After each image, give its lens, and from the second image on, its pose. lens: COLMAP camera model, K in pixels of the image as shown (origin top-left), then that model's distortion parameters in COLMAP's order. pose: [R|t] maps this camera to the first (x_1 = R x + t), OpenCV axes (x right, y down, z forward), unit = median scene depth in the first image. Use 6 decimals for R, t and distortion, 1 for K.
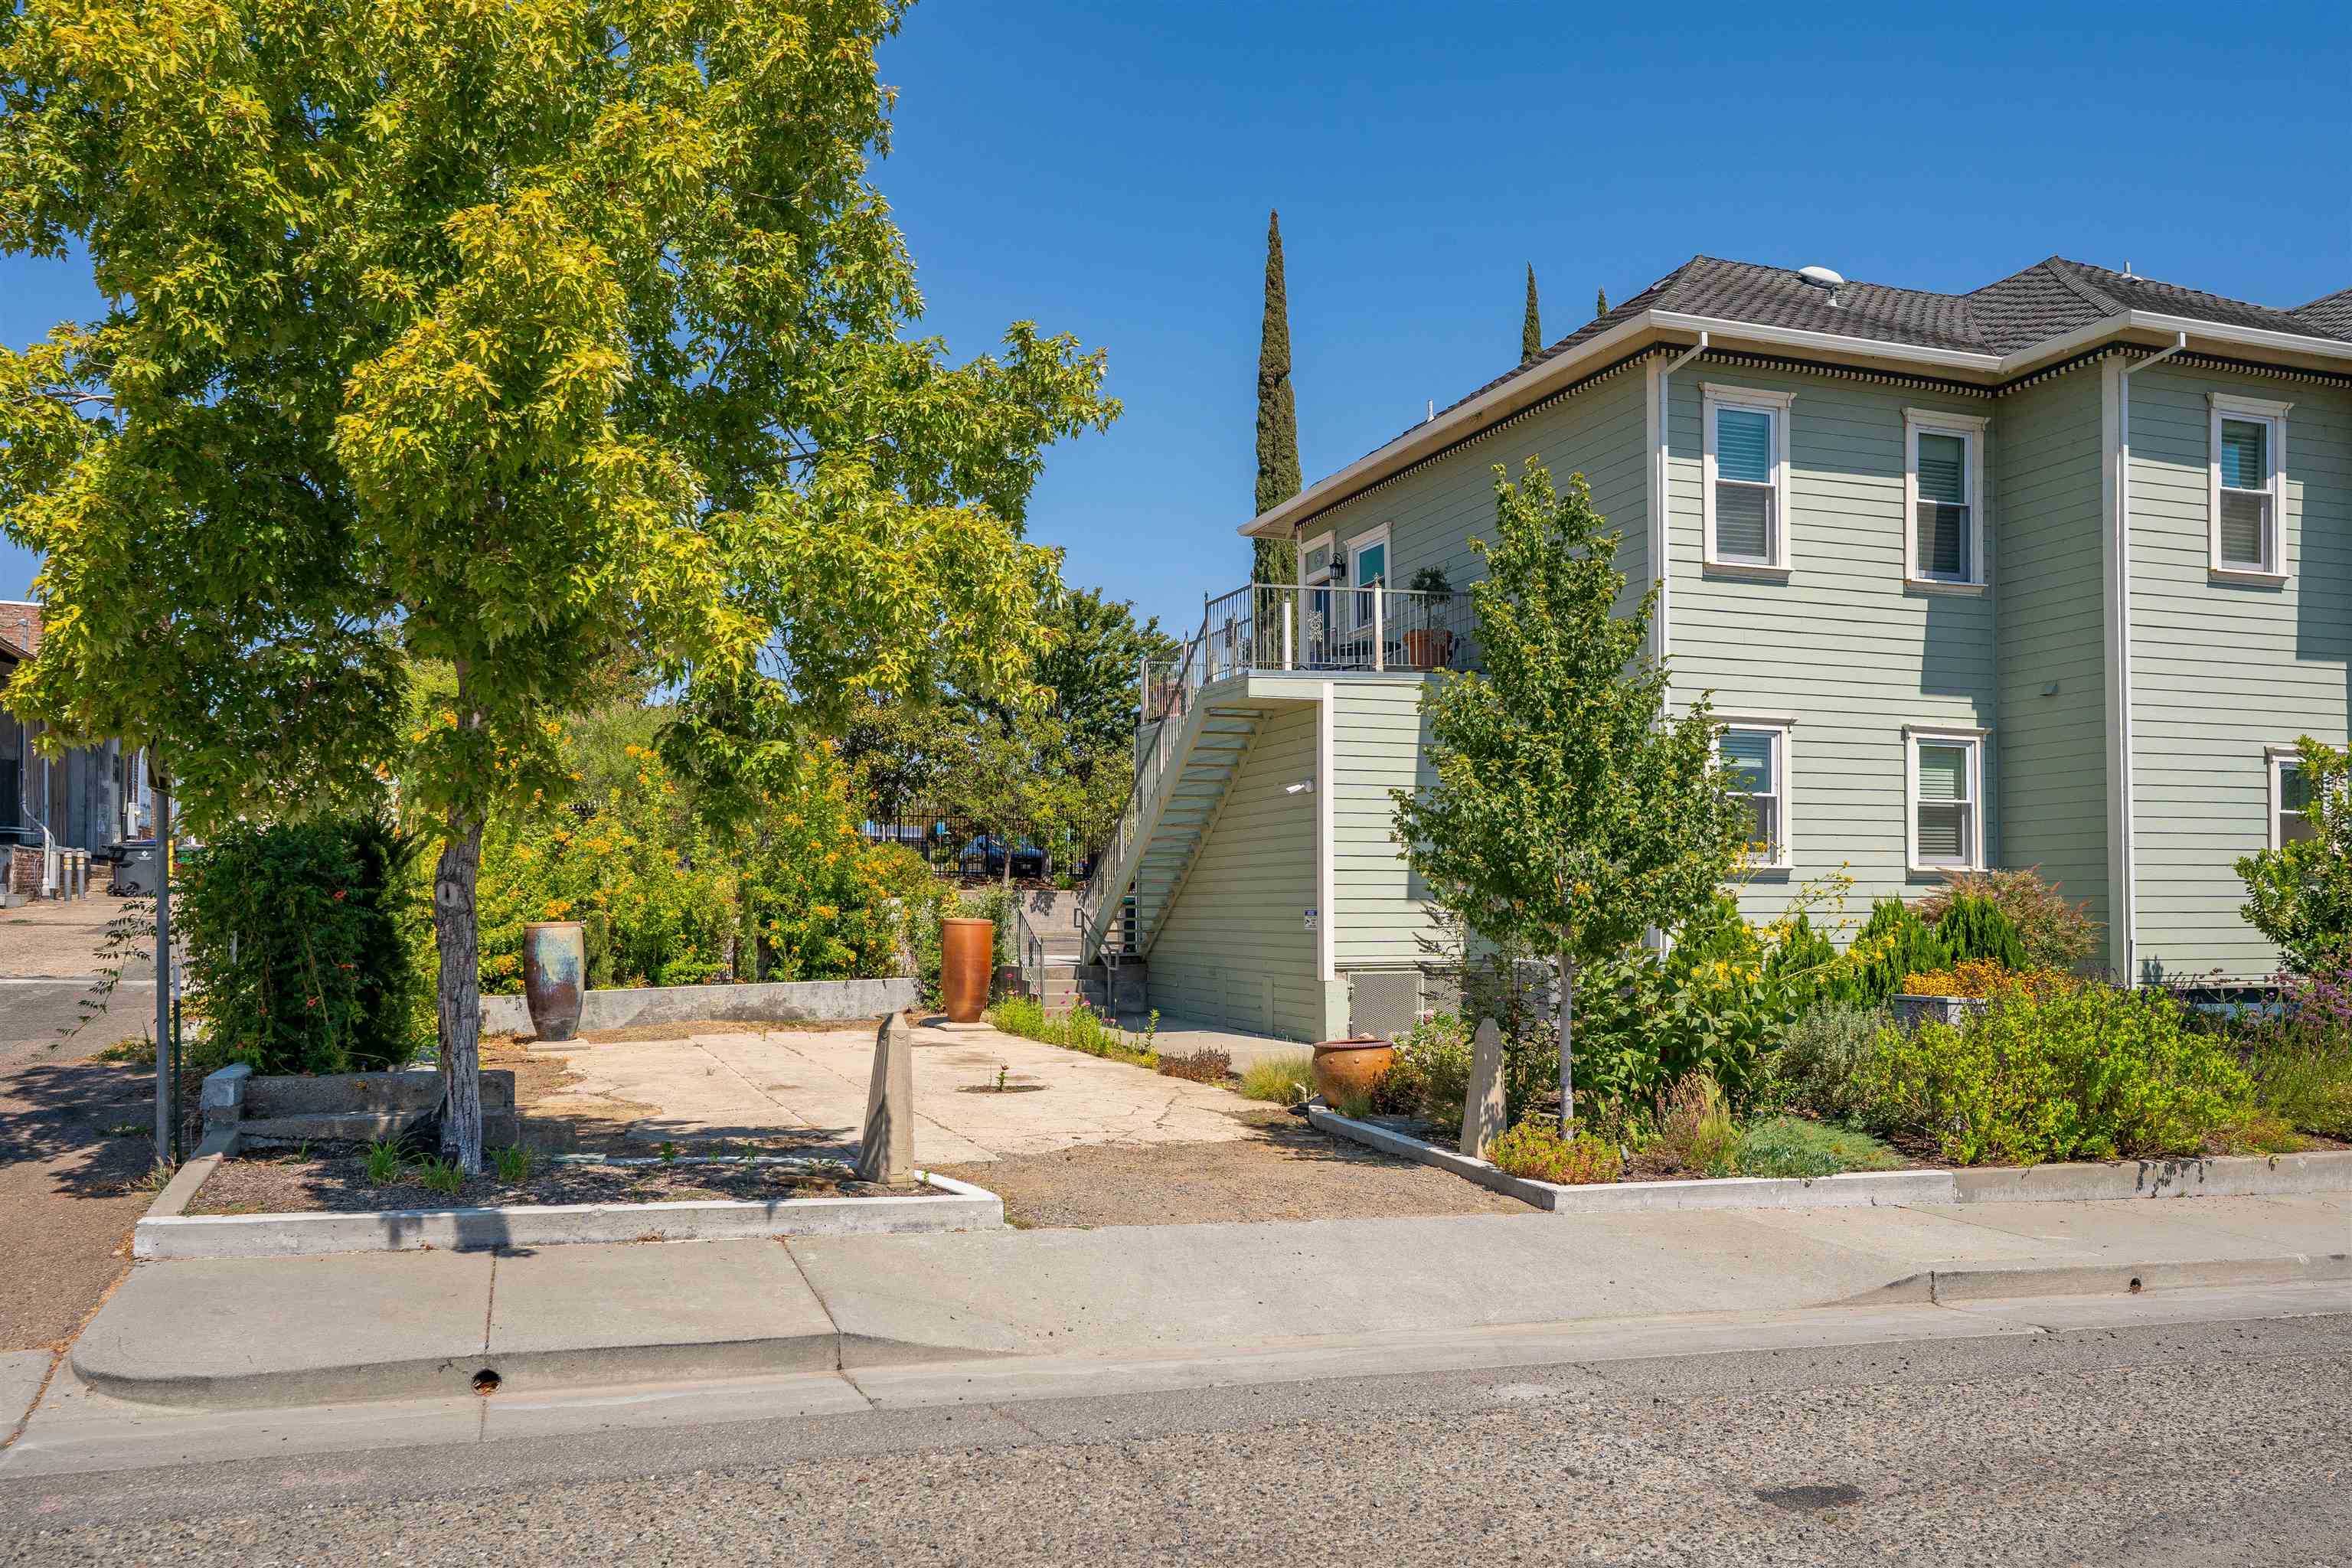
lens RADIAL K [[2169.1, 0, 1177.5], [0, 2169.1, 744.4], [0, 0, 1]] dist [0.054004, -0.000191]
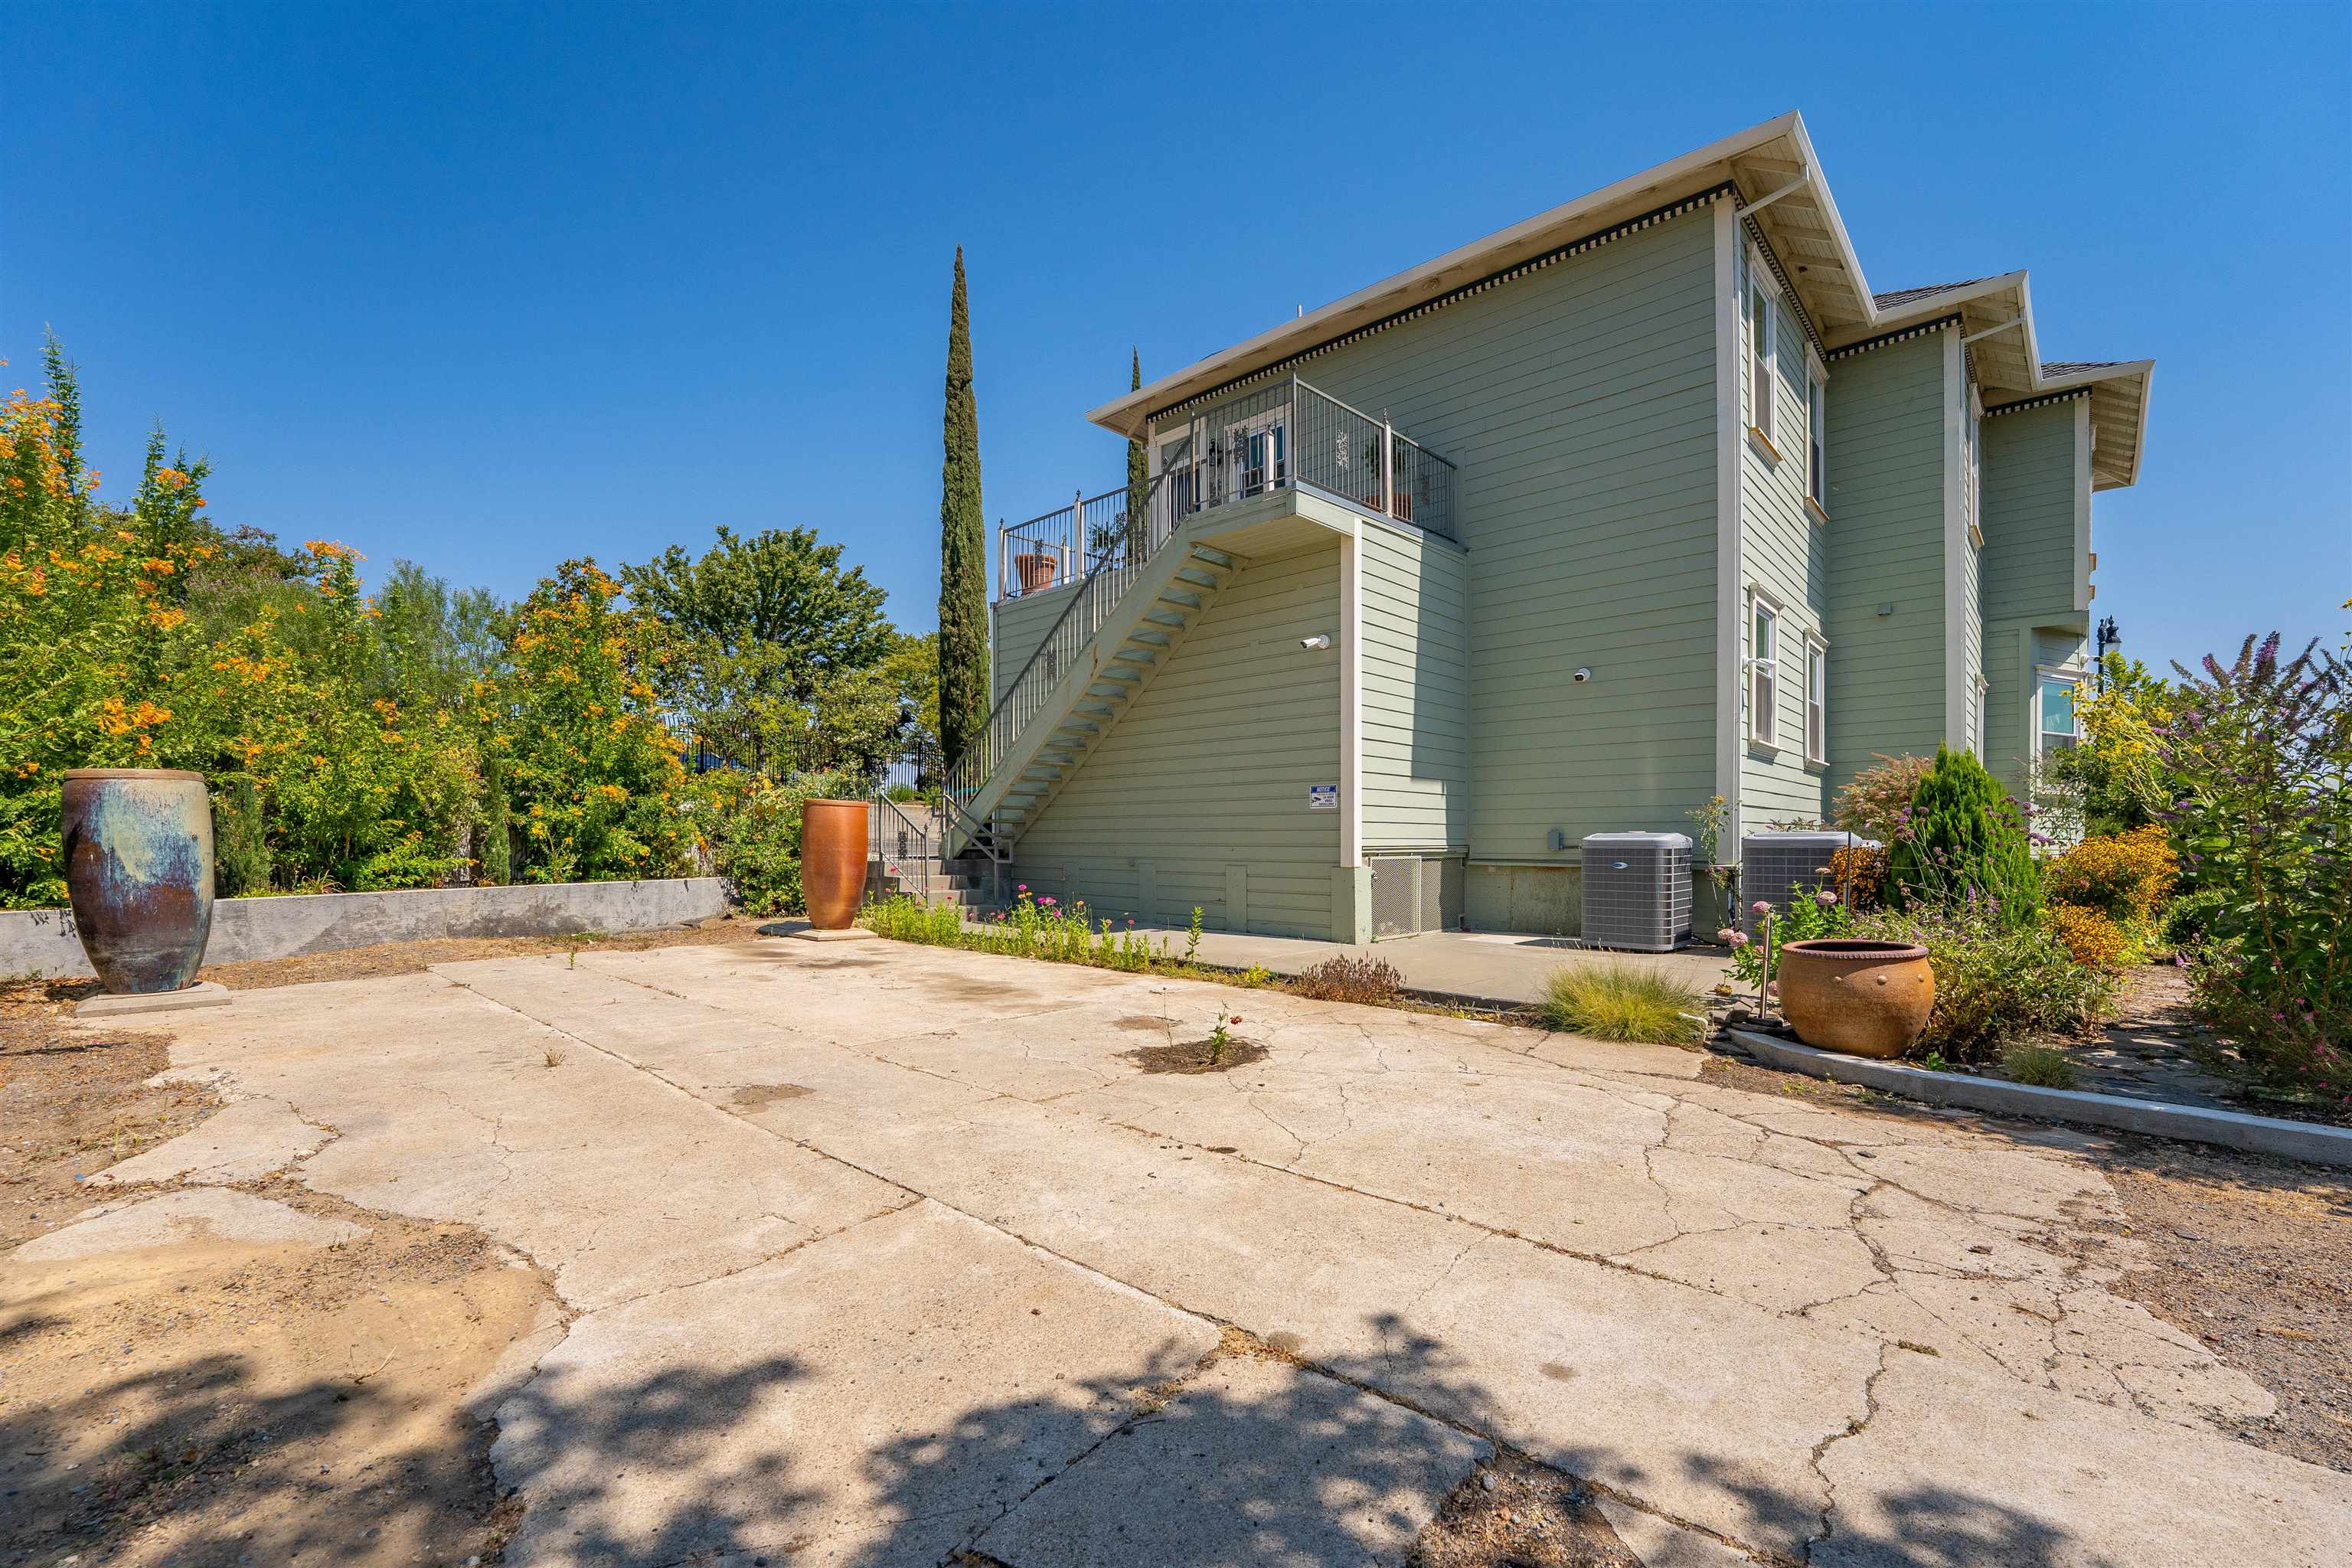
lens RADIAL K [[1007.0, 0, 1170.6], [0, 1007.0, 842.7], [0, 0, 1]] dist [-0.031564, 0.004617]
pose [[0.876083, 0.002339, 0.482155, -0.163469], [-0.033233, 0.997903, 0.055544, 0.070162], [-0.481014, -0.064685, 0.874323, 0.606374]]
